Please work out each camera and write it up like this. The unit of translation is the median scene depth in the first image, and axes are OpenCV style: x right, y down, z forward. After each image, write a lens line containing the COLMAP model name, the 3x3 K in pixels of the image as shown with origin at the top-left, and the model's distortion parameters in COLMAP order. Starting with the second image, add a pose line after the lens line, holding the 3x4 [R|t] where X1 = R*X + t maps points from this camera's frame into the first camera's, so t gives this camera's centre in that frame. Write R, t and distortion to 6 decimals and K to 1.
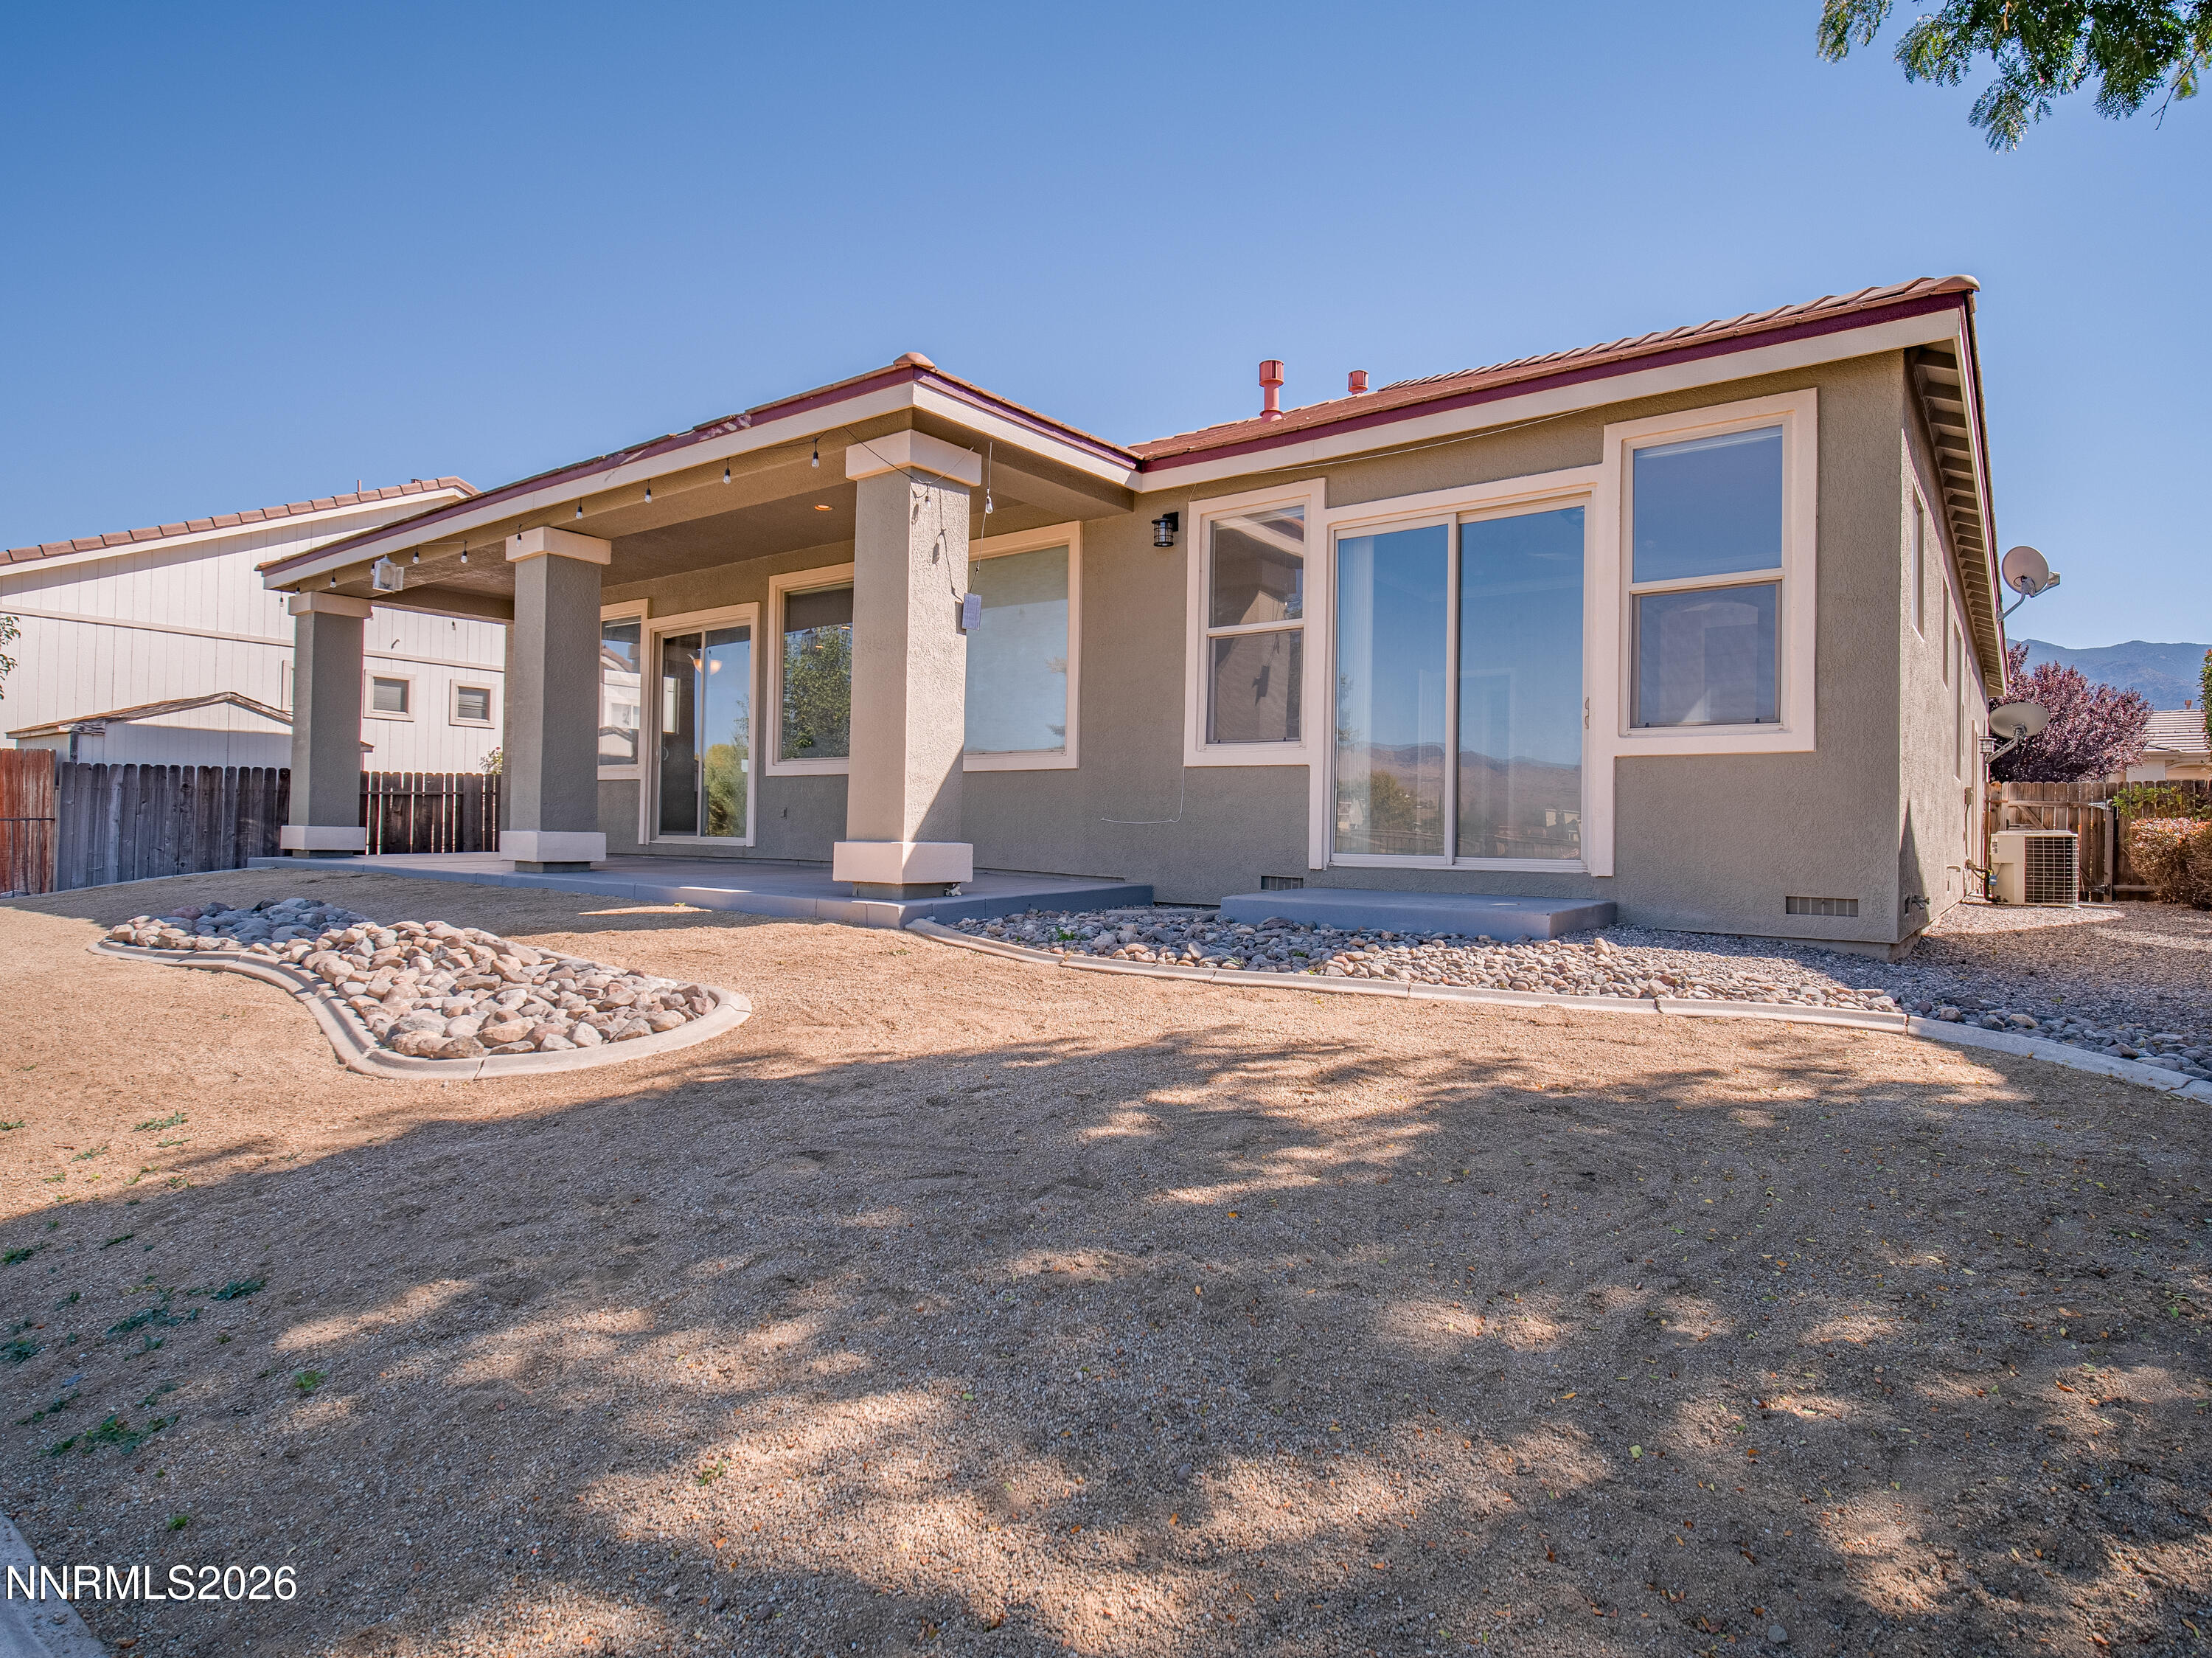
lens RADIAL K [[1216.8, 0, 1108.2], [0, 1216.8, 822.4], [0, 0, 1]] dist [0.004079, -0.005529]
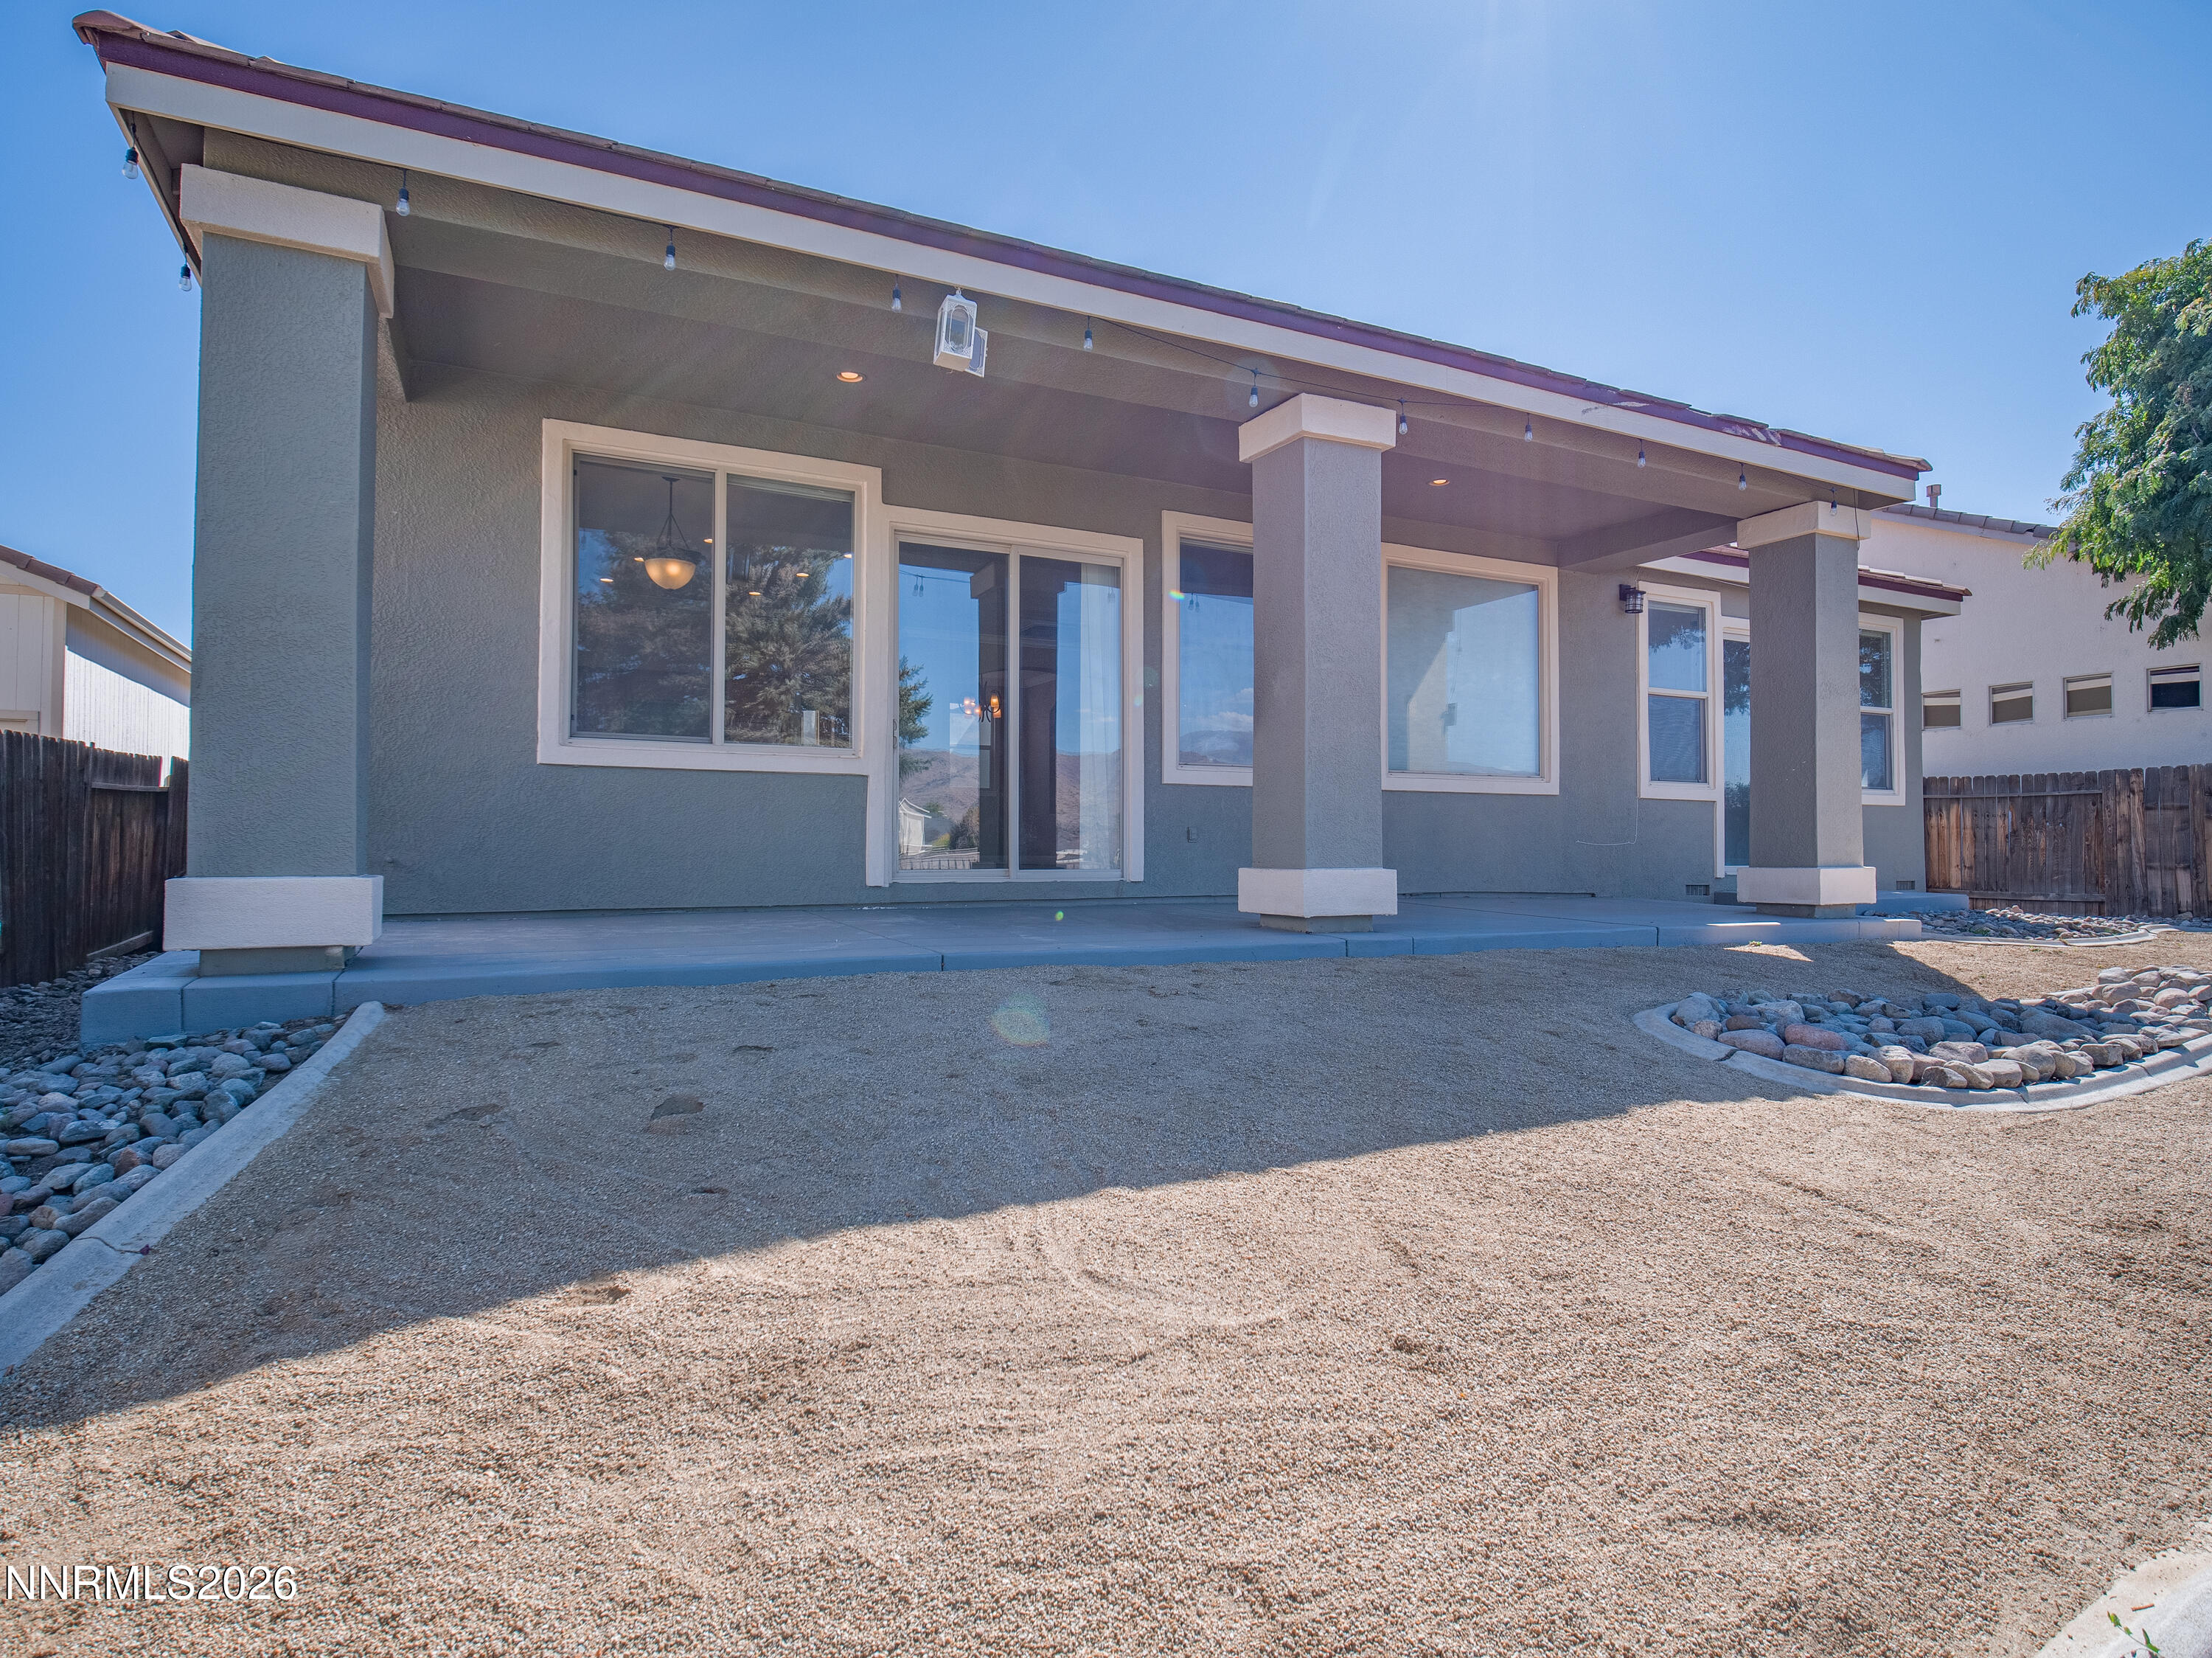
lens RADIAL K [[1216.8, 0, 1102.3], [0, 1216.8, 836.6], [0, 0, 1]] dist [0.004079, -0.005529]
pose [[0.448909, 0.000464, 0.893577, -0.986787], [-0.004318, 0.999989, 0.001650, -0.005969], [-0.893567, -0.004600, 0.448906, 0.727361]]
